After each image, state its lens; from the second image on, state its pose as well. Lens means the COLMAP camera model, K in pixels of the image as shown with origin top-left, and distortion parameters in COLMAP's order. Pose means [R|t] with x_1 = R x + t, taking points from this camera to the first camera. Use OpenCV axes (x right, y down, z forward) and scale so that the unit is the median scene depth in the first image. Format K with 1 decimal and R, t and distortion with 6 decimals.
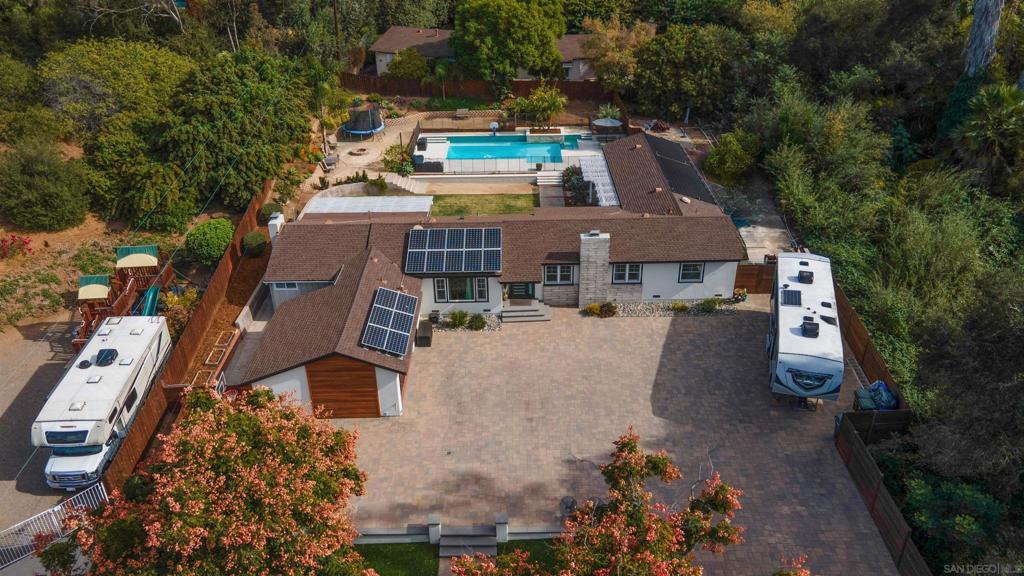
lens RADIAL K [[747.0, 0, 509.9], [0, 747.0, 283.9], [0, 0, 1]] dist [0.046347, 0.000396]
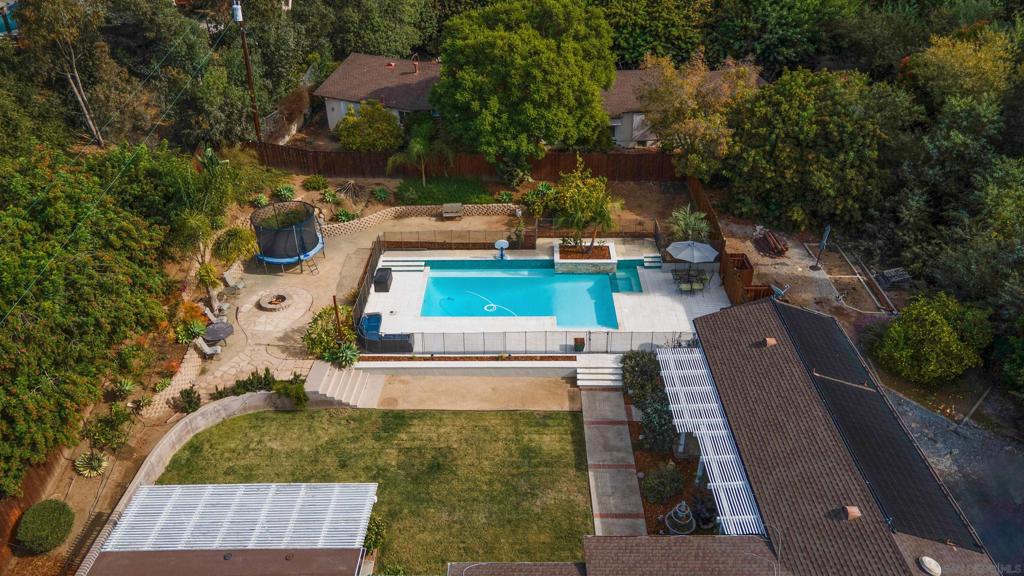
lens RADIAL K [[747.0, 0, 509.9], [0, 747.0, 283.9], [0, 0, 1]] dist [0.046347, 0.000396]
pose [[0.999935, 0.006368, -0.009410, -0.008567], [-0.005878, 0.998671, 0.051193, -0.212731], [0.009724, -0.051135, 0.998644, 0.391662]]
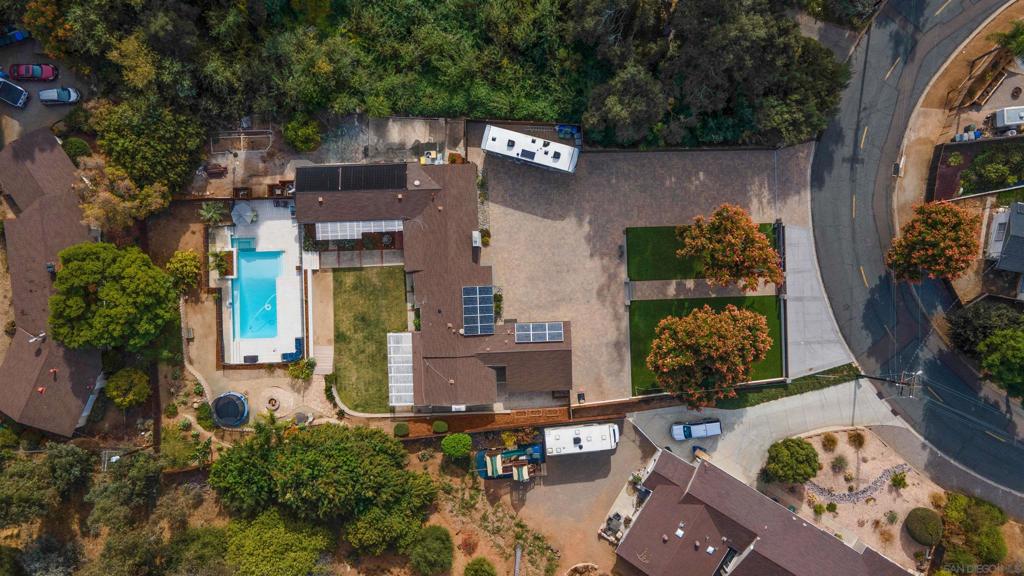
lens RADIAL K [[747.0, 0, 509.9], [0, 747.0, 283.9], [0, 0, 1]] dist [0.046347, 0.000396]
pose [[-0.036436, -0.999301, 0.008369, -0.015152], [0.511585, -0.011457, 0.859157, -1.054624], [-0.858460, 0.035585, 0.511644, -0.044940]]
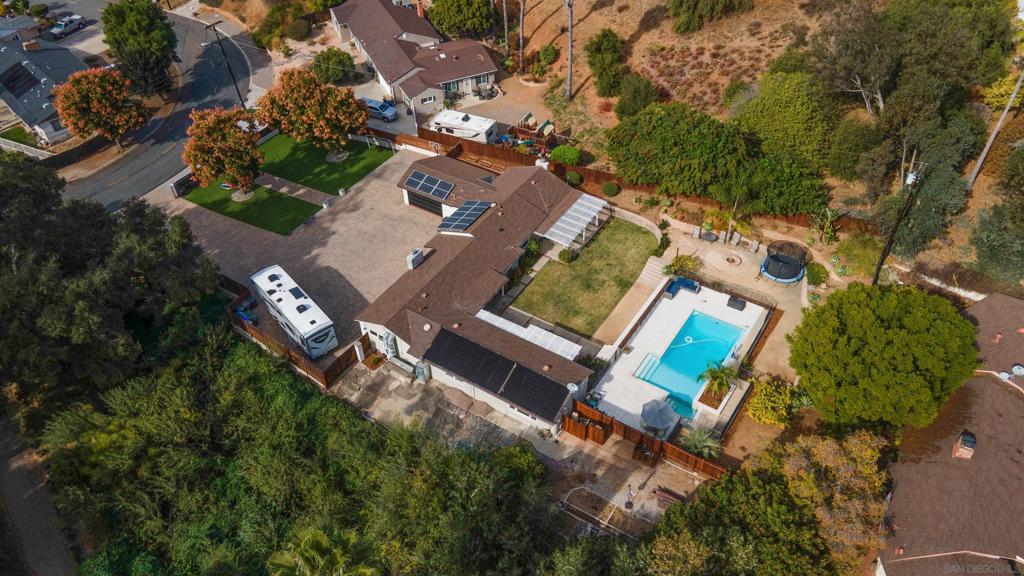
lens RADIAL K [[747.0, 0, 509.9], [0, 747.0, 283.9], [0, 0, 1]] dist [0.046347, 0.000396]
pose [[-0.541681, 0.595580, -0.593183, 0.627141], [-0.380475, 0.455533, 0.804816, -0.887926], [0.749547, 0.661644, -0.020150, 0.766281]]
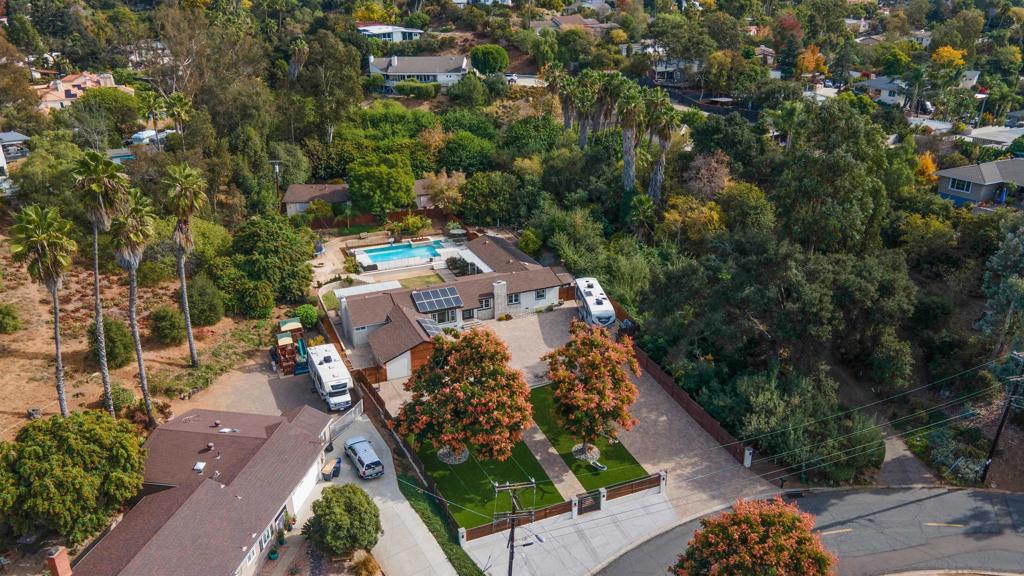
lens RADIAL K [[747.0, 0, 509.9], [0, 747.0, 283.9], [0, 0, 1]] dist [0.046347, 0.000396]
pose [[0.921209, -0.137652, 0.363903, -0.404401], [0.183796, 0.978343, -0.095201, 0.093774], [-0.342918, 0.154584, 0.926559, -0.638250]]
